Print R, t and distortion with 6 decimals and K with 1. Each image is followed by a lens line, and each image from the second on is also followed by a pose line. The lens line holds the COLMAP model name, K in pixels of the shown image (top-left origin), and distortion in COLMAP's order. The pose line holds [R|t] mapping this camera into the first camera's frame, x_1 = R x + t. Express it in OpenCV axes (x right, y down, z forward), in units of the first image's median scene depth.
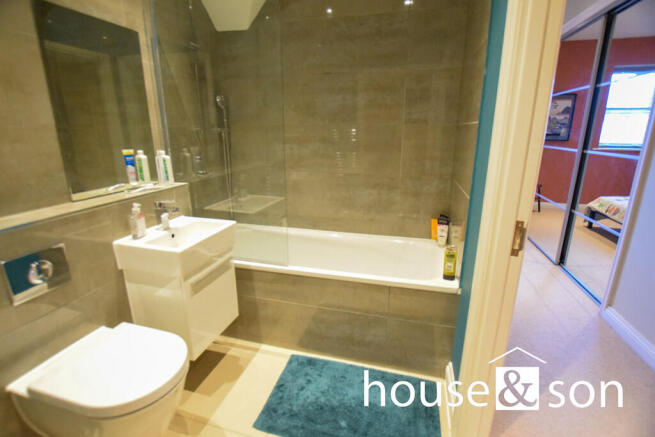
lens RADIAL K [[295.4, 0, 324.8], [0, 295.4, 216.0], [0, 0, 1]] dist [-0.033106, 0.004275]
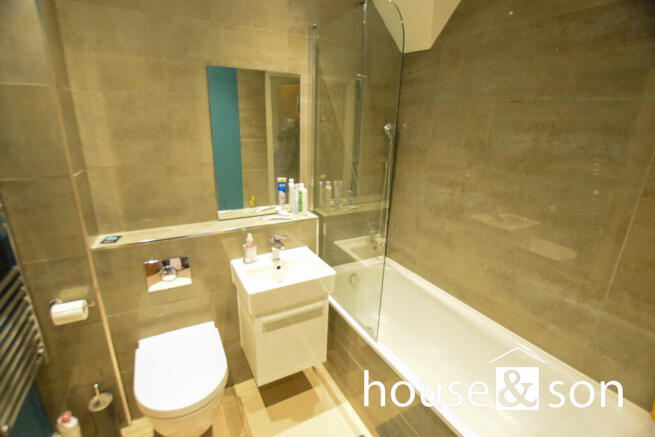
lens RADIAL K [[295.4, 0, 327.4], [0, 295.4, 221.0], [0, 0, 1]] dist [-0.033106, 0.004275]
pose [[0.713549, 0.241347, -0.657723, 0.243373], [-0.229966, 0.967461, 0.105518, -0.221307], [0.661788, 0.075962, 0.745833, 0.263455]]
